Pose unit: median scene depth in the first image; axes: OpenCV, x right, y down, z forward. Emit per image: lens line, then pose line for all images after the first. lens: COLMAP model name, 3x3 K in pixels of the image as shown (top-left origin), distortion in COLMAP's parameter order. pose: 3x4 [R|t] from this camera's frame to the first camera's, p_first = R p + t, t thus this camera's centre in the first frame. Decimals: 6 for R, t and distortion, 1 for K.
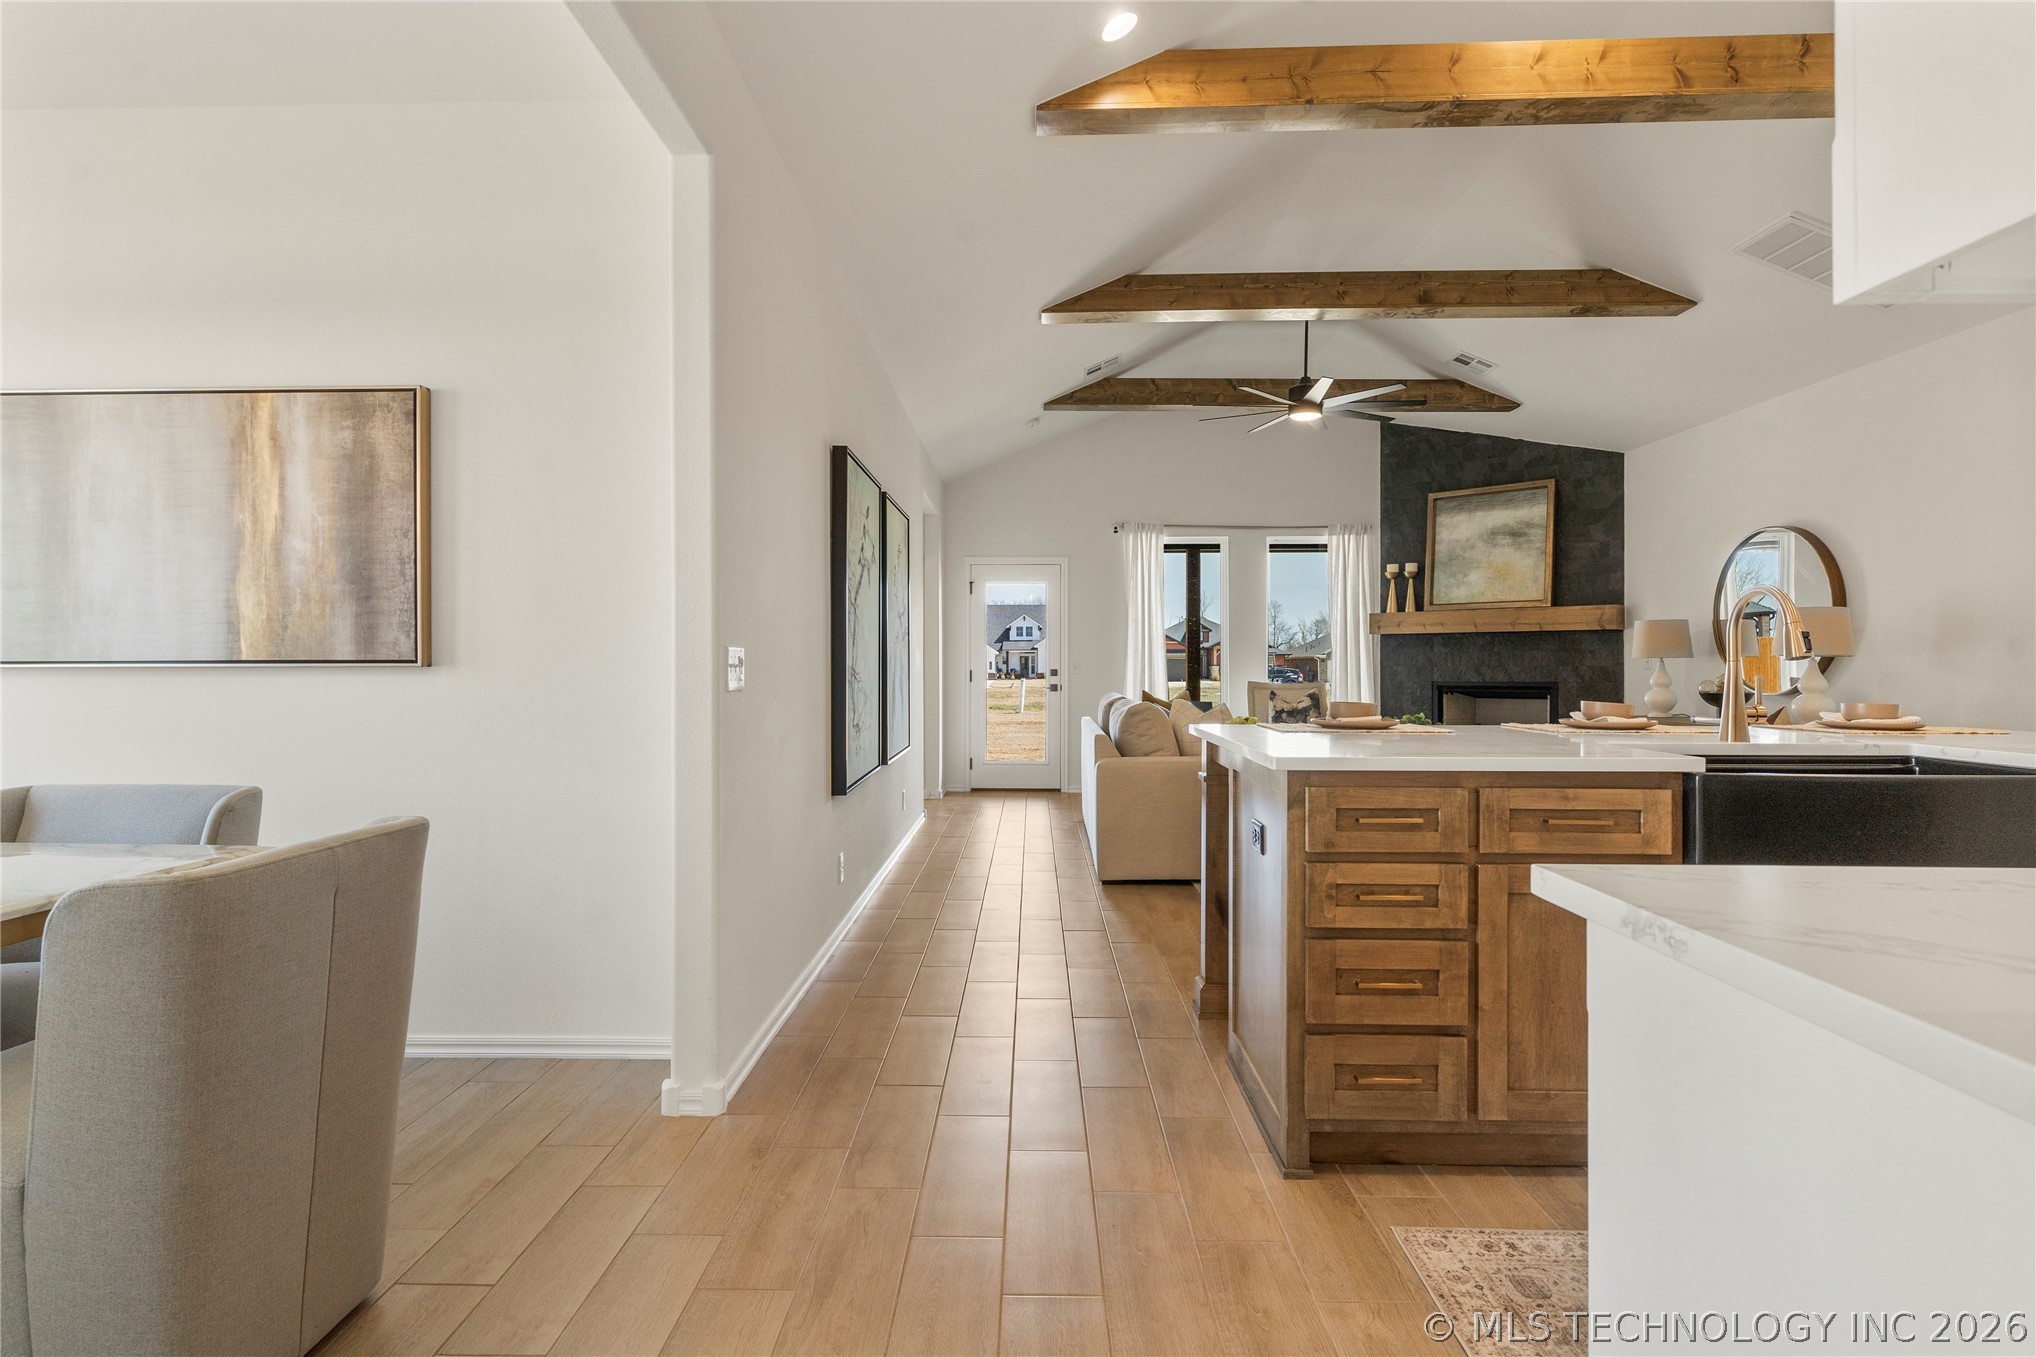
lens RADIAL K [[1045.6, 0, 1011.7], [0, 1045.6, 664.8], [0, 0, 1]] dist [0.002061, 0.001035]
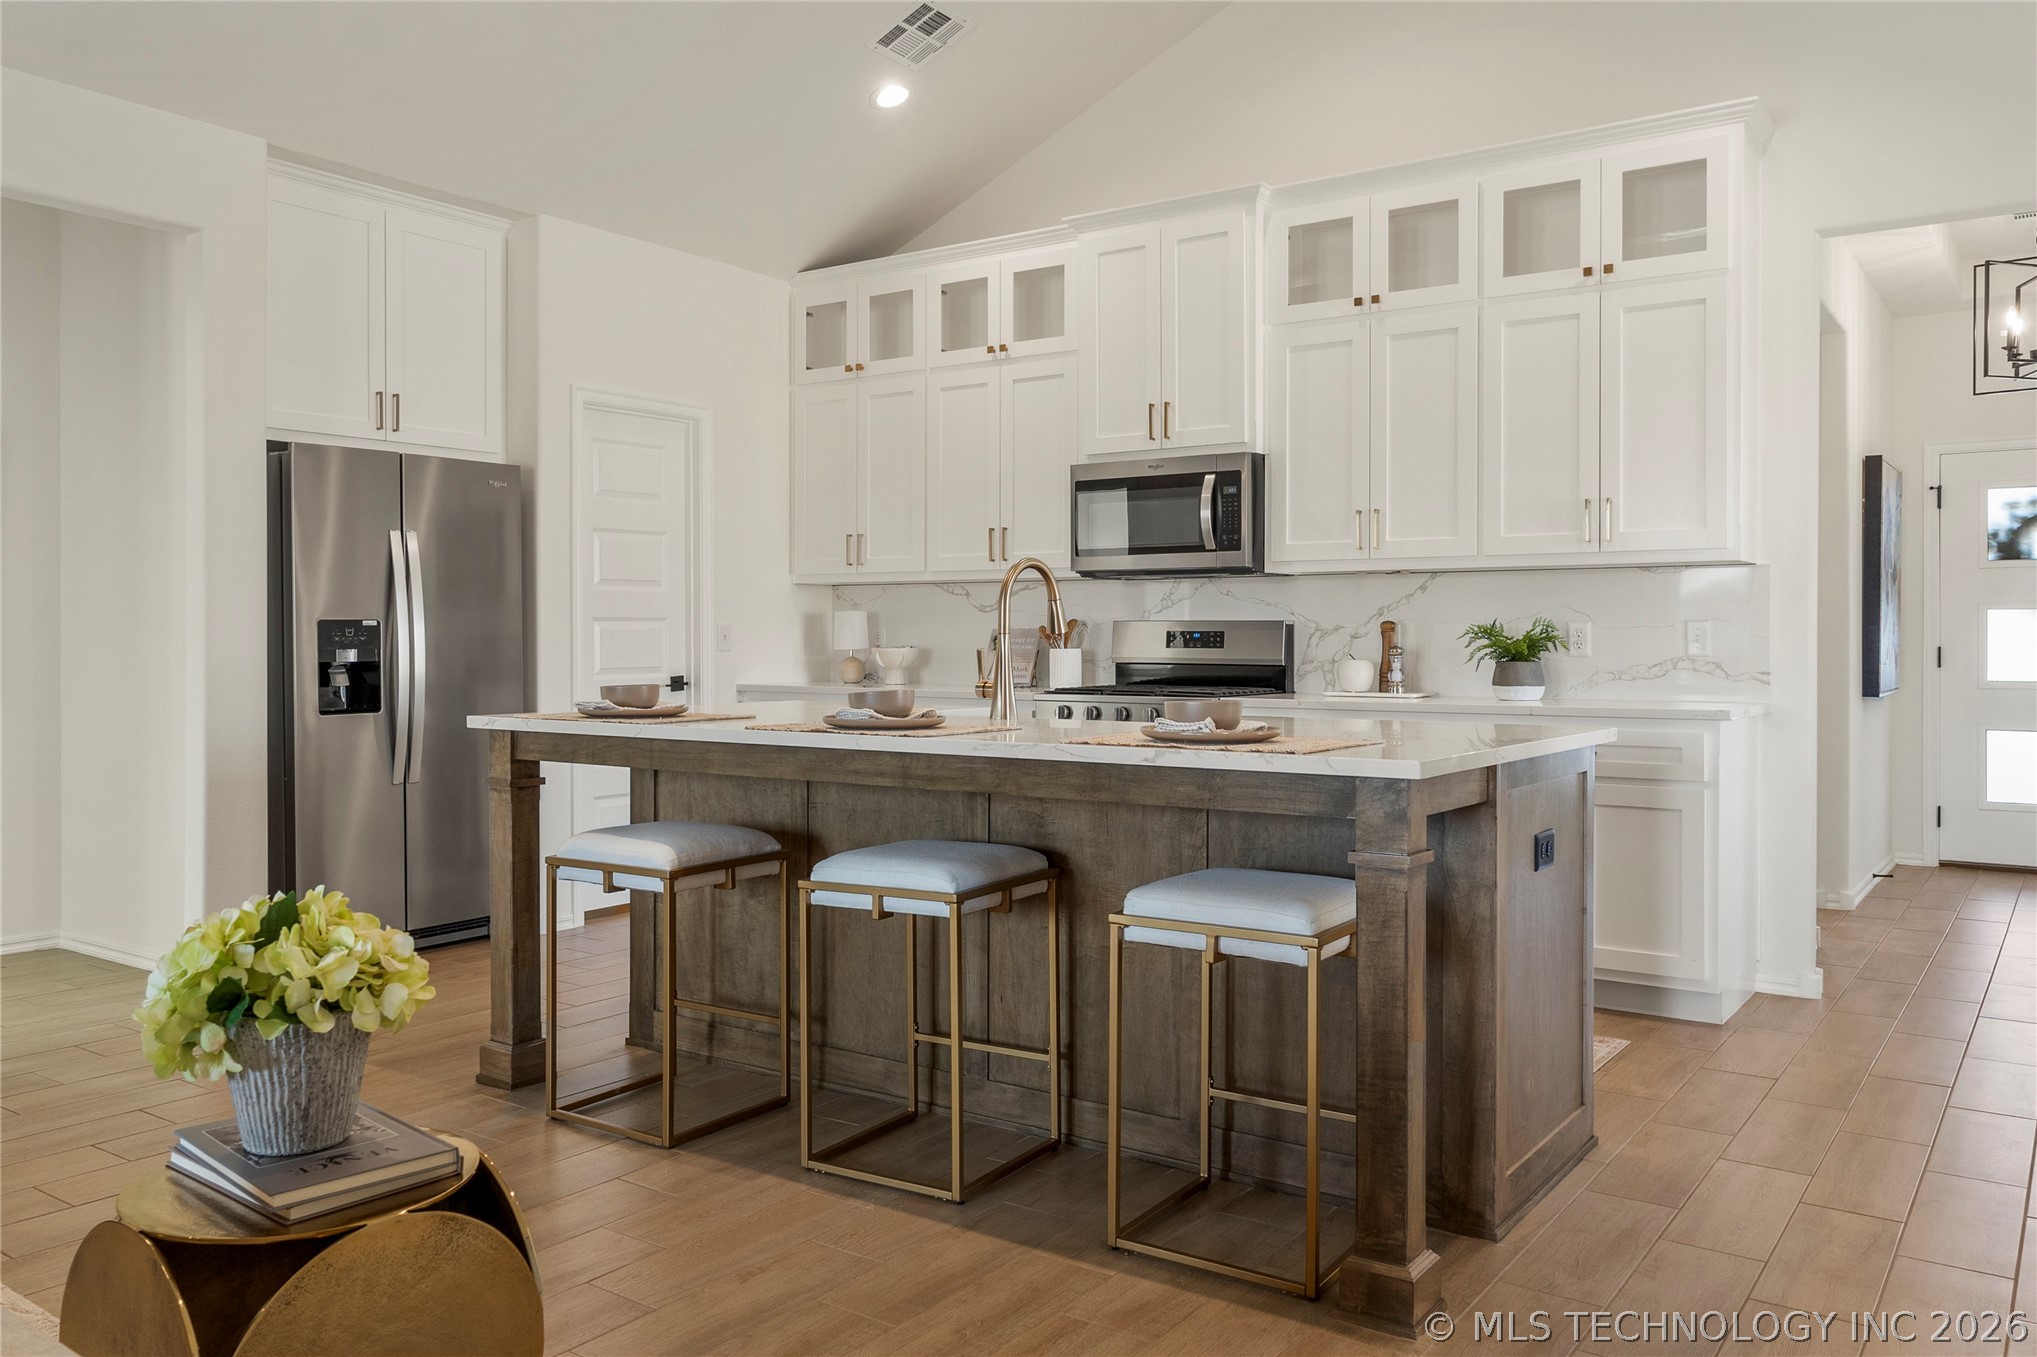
lens RADIAL K [[1533.2, 0, 1015.0], [0, 1533.2, 651.7], [0, 0, 1]] dist [0.001849, -0.001968]
pose [[-0.826246, -0.006466, 0.563272, -0.030450], [-0.002595, 0.999967, 0.007673, 0.000606], [-0.563304, 0.004878, -0.826236, 0.705507]]
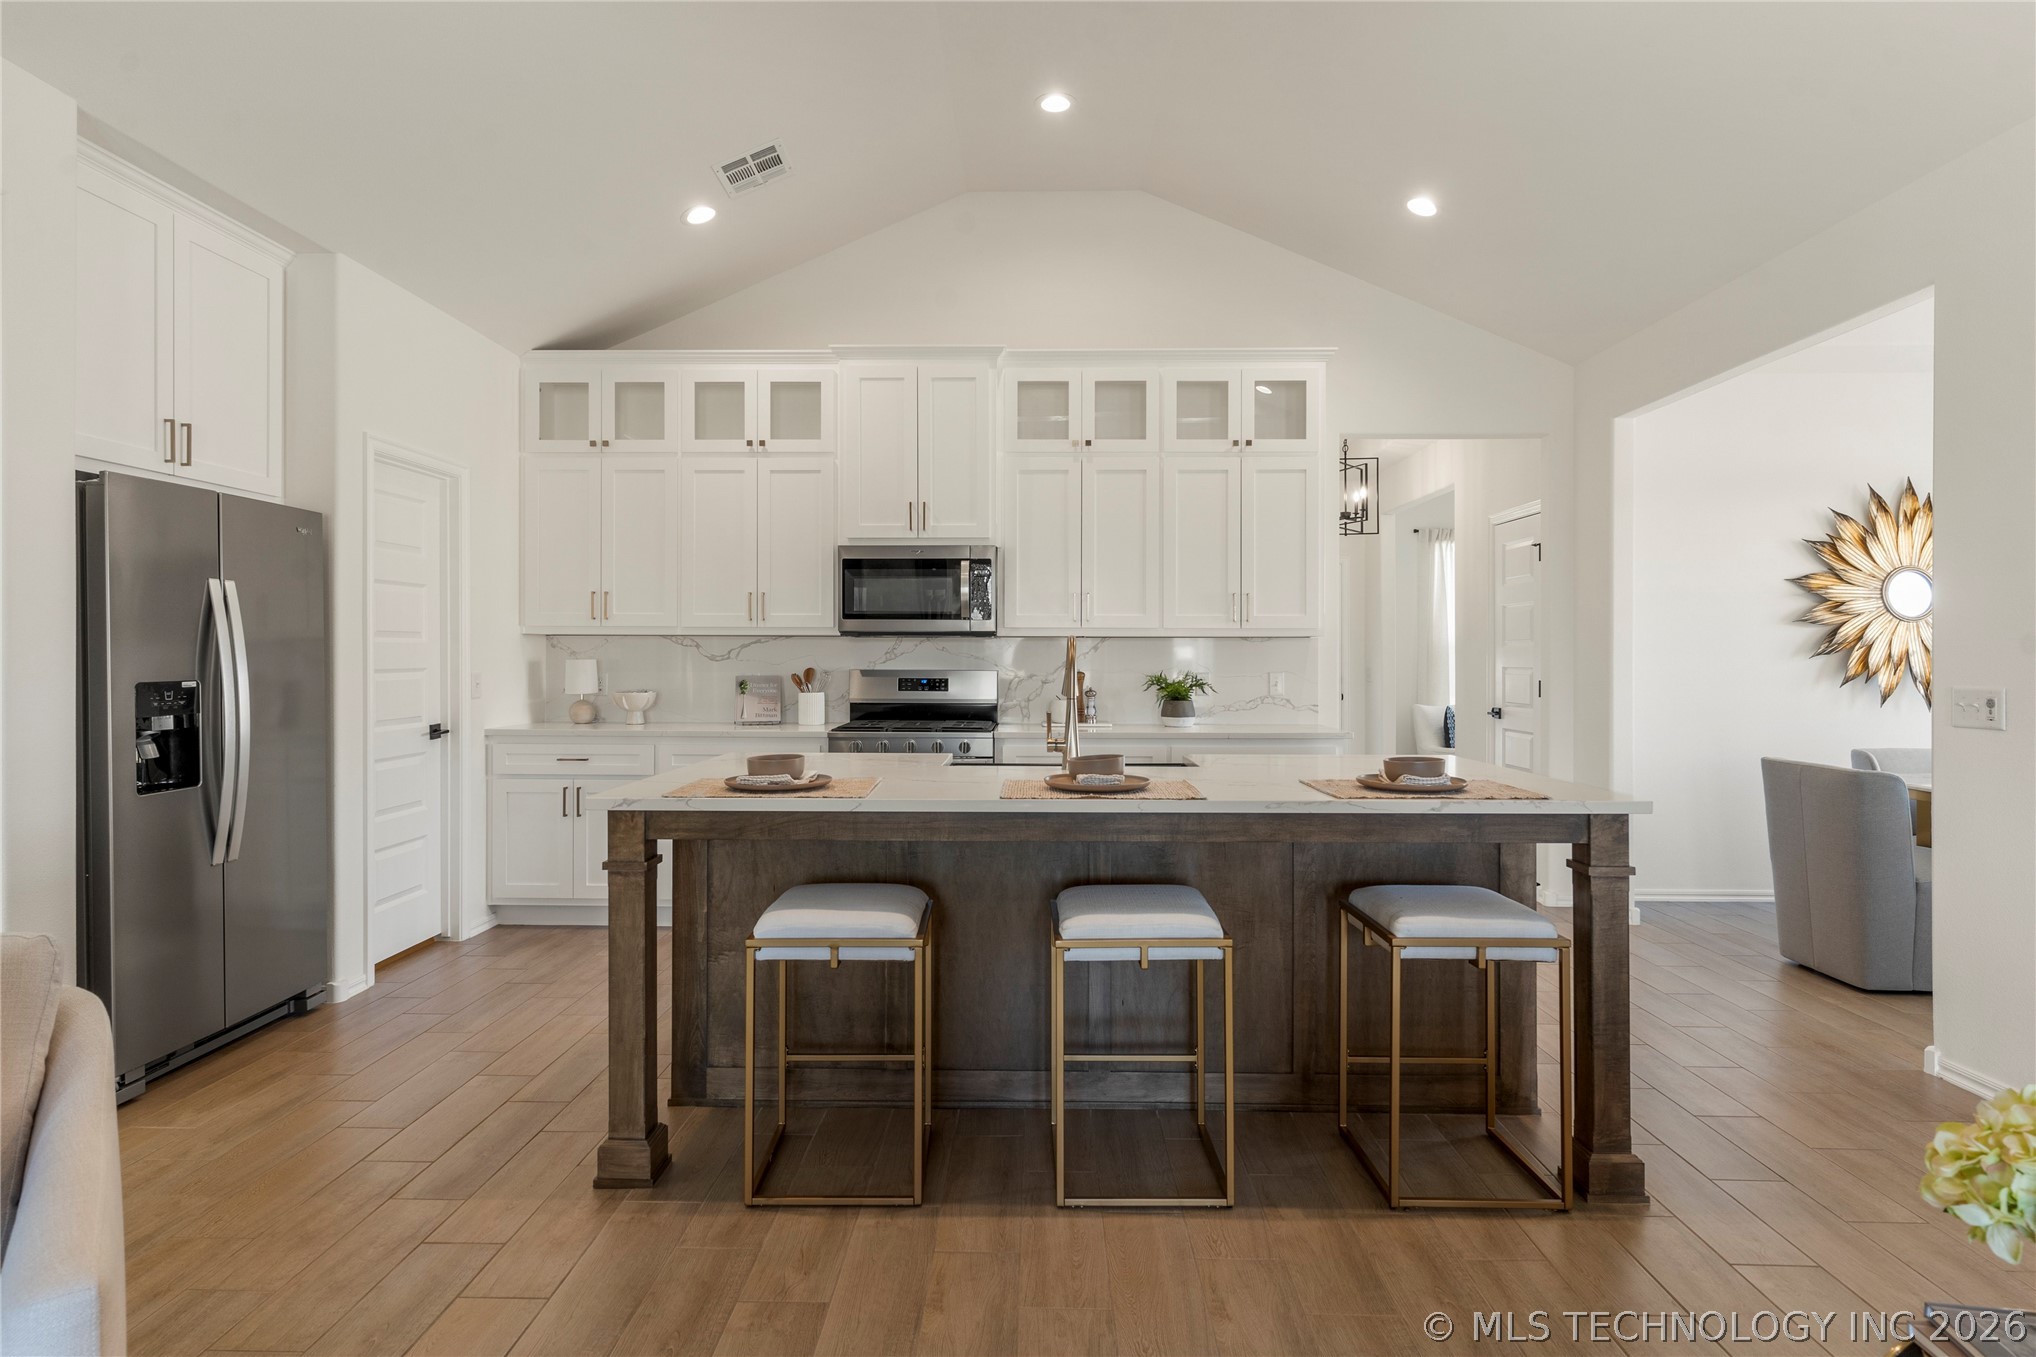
lens RADIAL K [[1074.8, 0, 1010.5], [0, 1074.8, 658.6], [0, 0, 1]] dist [0.003796, 0.000180]
pose [[-0.999979, -0.002373, 0.006103, 0.248650], [-0.002377, 0.999997, -0.000588, -0.015480], [-0.006101, -0.000603, -0.999981, 0.719391]]
